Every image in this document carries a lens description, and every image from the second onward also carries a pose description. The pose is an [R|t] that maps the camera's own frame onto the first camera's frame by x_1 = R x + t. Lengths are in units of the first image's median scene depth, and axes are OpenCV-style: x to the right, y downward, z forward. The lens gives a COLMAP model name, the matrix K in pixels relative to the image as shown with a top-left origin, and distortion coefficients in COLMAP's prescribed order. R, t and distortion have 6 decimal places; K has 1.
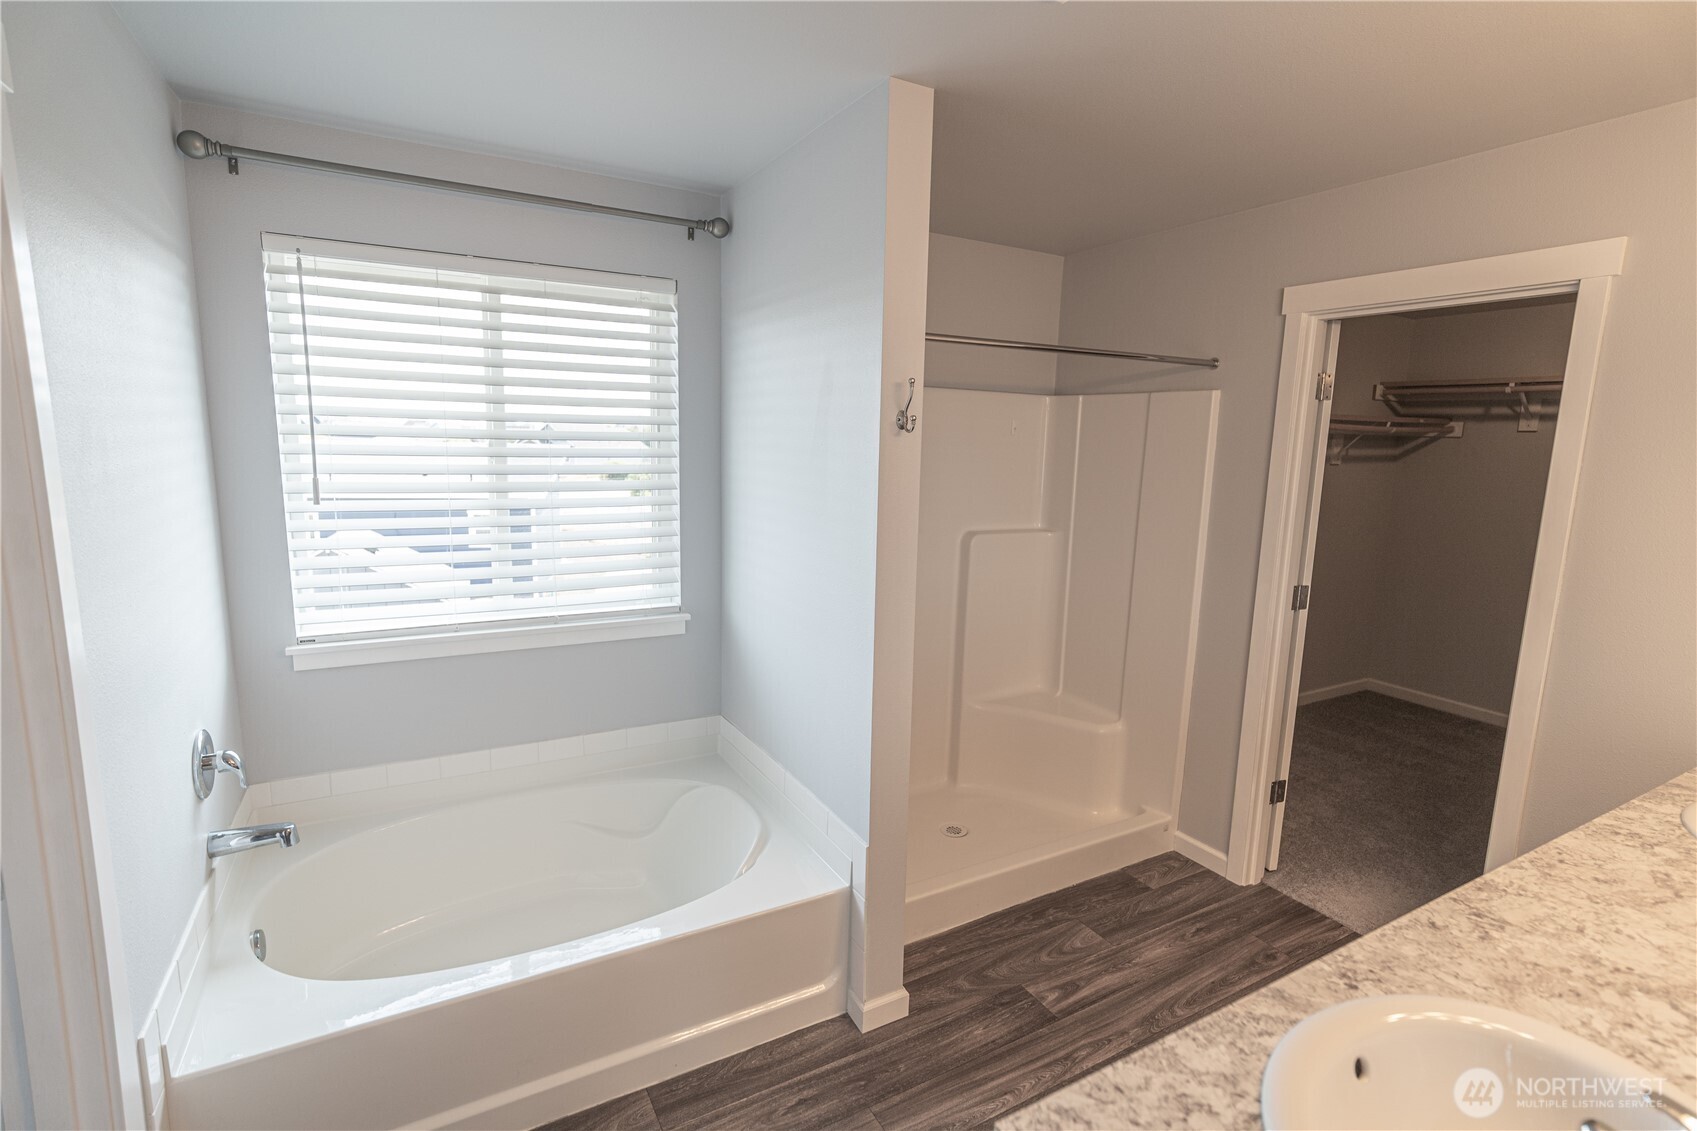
lens RADIAL K [[797.7, 0, 847.5], [0, 797.7, 562.9], [0, 0, 1]] dist [-0.008377, 0.001029]
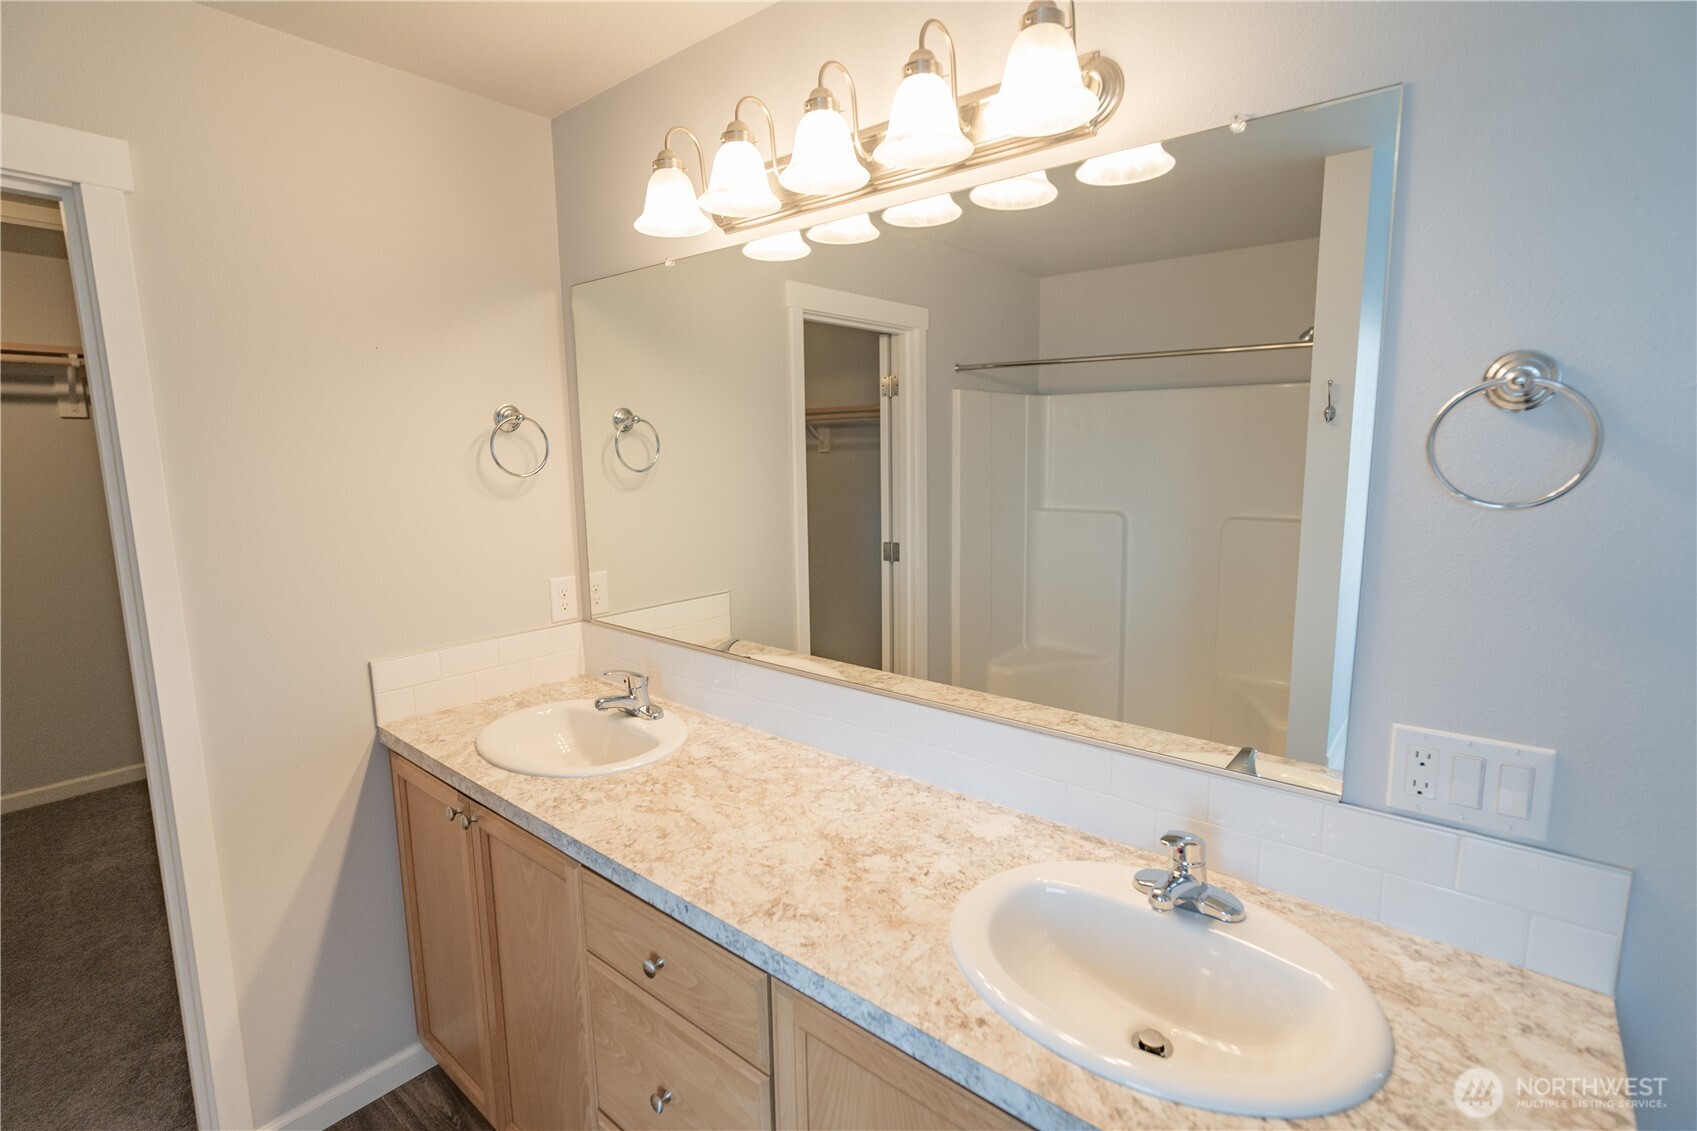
lens RADIAL K [[797.7, 0, 847.5], [0, 797.7, 562.9], [0, 0, 1]] dist [-0.008377, 0.001029]
pose [[-0.355636, -0.153566, 0.921922, -0.033401], [0.146785, 0.964991, 0.217363, -0.141613], [-0.923026, 0.212626, -0.320645, 1.131664]]
